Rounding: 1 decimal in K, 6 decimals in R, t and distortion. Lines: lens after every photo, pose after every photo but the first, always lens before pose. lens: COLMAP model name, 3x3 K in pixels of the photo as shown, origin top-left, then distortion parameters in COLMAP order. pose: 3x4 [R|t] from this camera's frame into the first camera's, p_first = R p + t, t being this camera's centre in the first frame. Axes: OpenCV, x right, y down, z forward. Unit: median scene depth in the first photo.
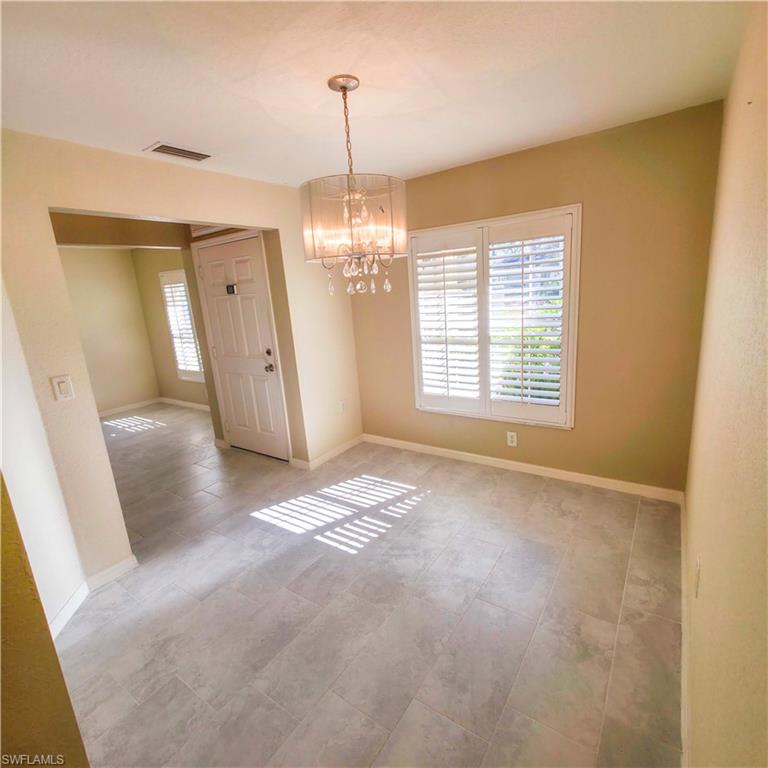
lens RADIAL K [[386.0, 0, 384.0], [0, 386.0, 384.0], [0, 0, 1]] dist [-0.009367, -0.000728]
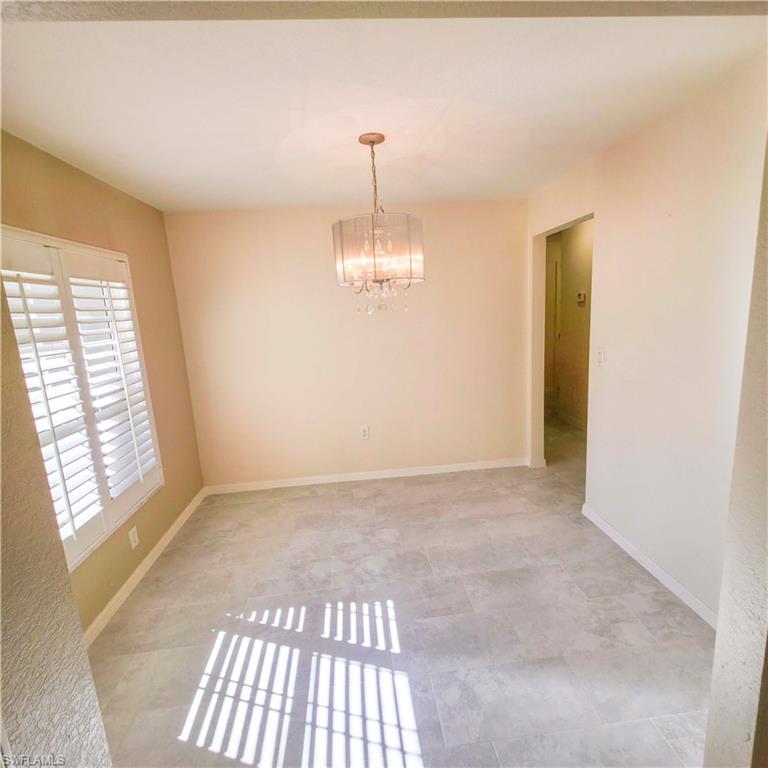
lens RADIAL K [[417.4, 0, 377.5], [0, 417.4, 379.6], [0, 0, 1]] dist [0.000225, 0.000296]
pose [[-0.616702, -0.029923, 0.786628, -0.719820], [0.284402, 0.923313, 0.258088, -0.261502], [-0.734026, 0.382882, -0.560899, 1.226988]]
